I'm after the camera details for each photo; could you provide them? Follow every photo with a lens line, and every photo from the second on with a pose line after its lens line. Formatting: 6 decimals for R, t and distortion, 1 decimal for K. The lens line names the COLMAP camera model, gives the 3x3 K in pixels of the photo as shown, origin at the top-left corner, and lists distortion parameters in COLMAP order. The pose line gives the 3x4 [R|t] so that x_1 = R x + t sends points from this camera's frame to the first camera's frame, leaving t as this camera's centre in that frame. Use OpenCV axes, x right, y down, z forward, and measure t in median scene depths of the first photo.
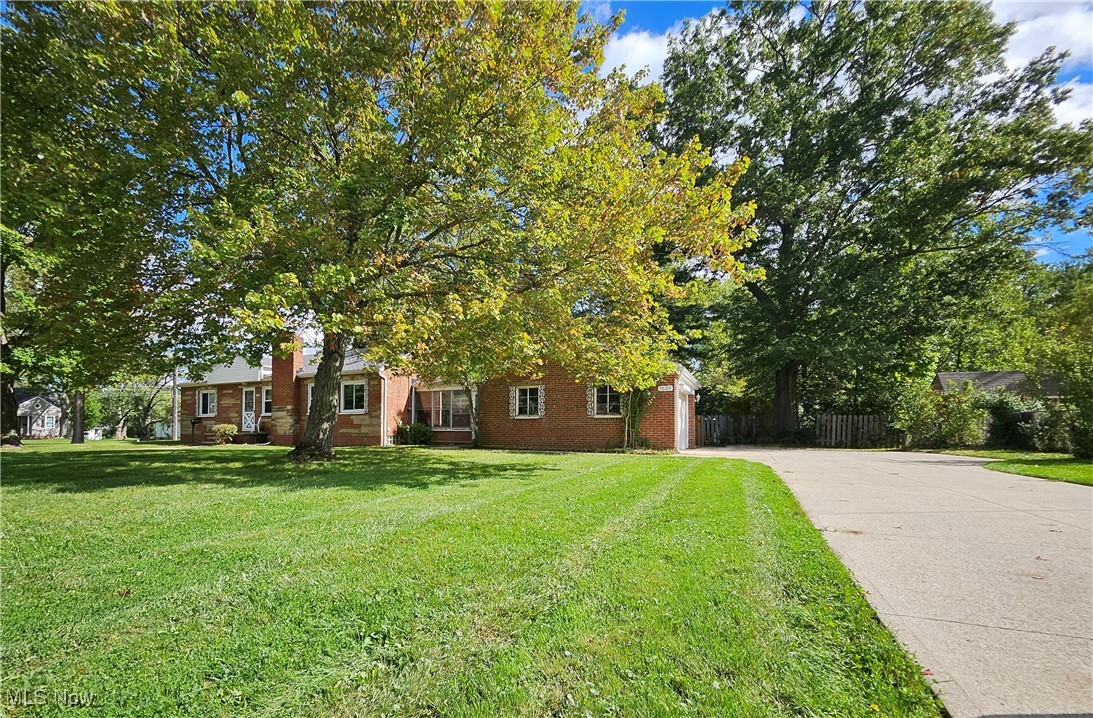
lens RADIAL K [[469.6, 0, 496.3], [0, 469.6, 422.6], [0, 0, 1]] dist [0.000336, -0.000032]
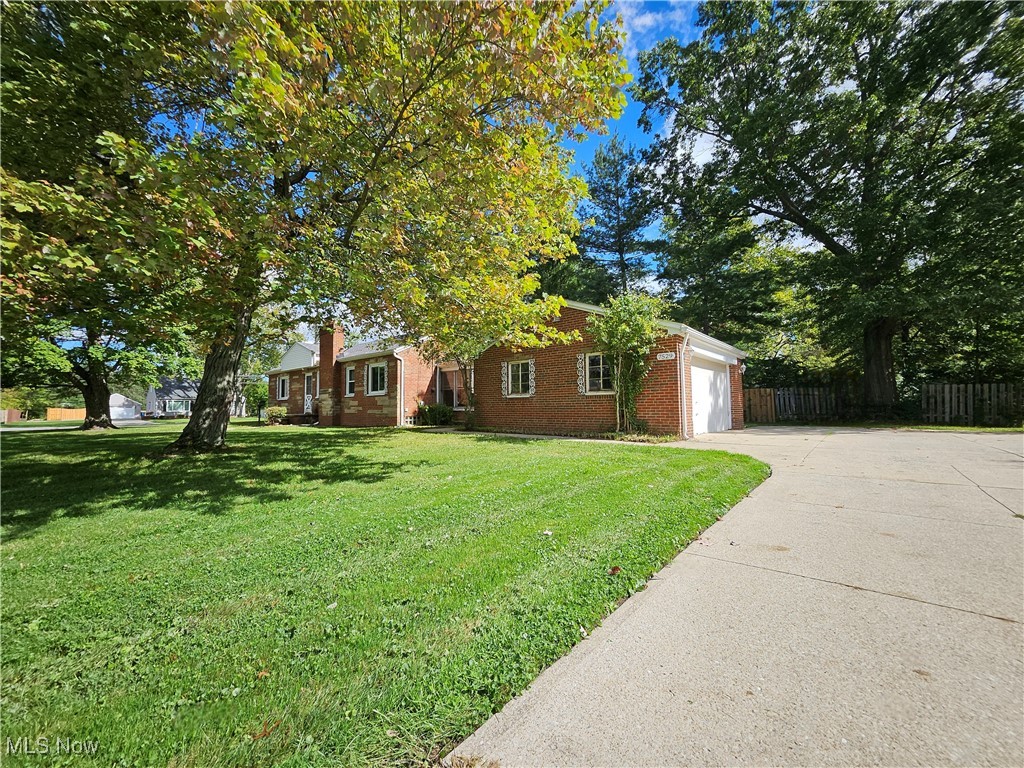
lens RADIAL K [[407.8, 0, 510.4], [0, 407.8, 384.9], [0, 0, 1]] dist [-0.001389, 0.000252]
pose [[0.977111, -0.024789, -0.211282, 0.157361], [0.017462, 0.999182, -0.036476, -0.003269], [0.212013, 0.031952, 0.976744, 0.179733]]
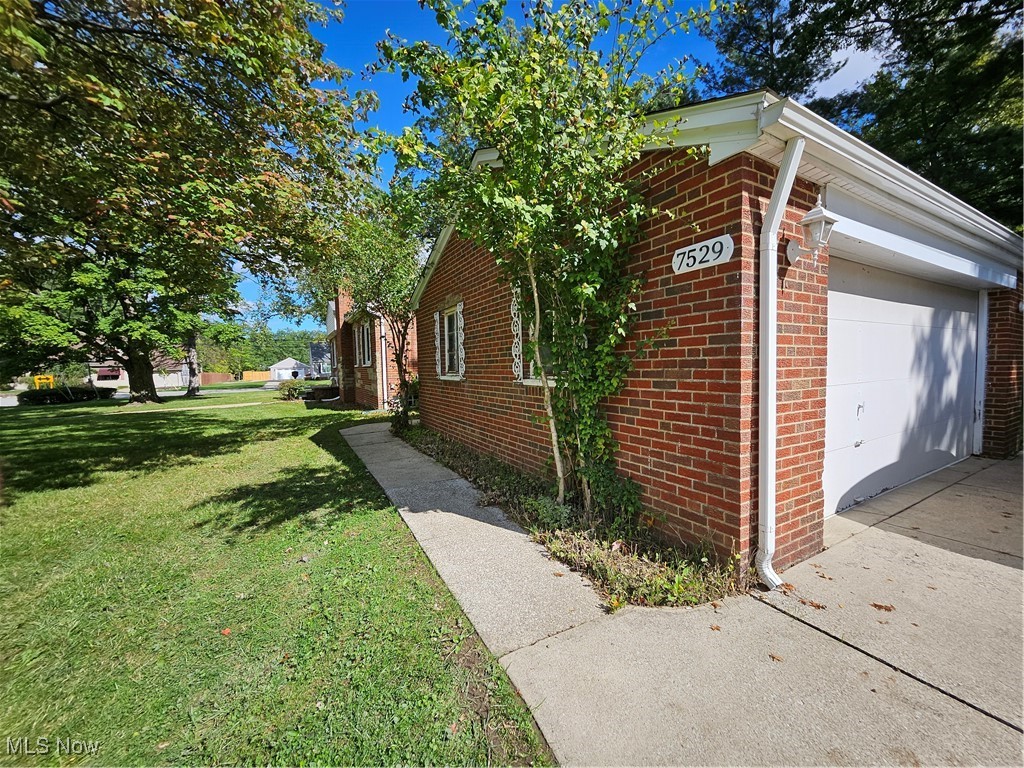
lens RADIAL K [[407.8, 0, 517.5], [0, 407.8, 385.0], [0, 0, 1]] dist [-0.001389, 0.000252]
pose [[0.853793, 0.004584, -0.520592, 0.246148], [0.032781, 0.997504, 0.062547, -0.020093], [0.519579, -0.070468, 0.851512, 0.521650]]
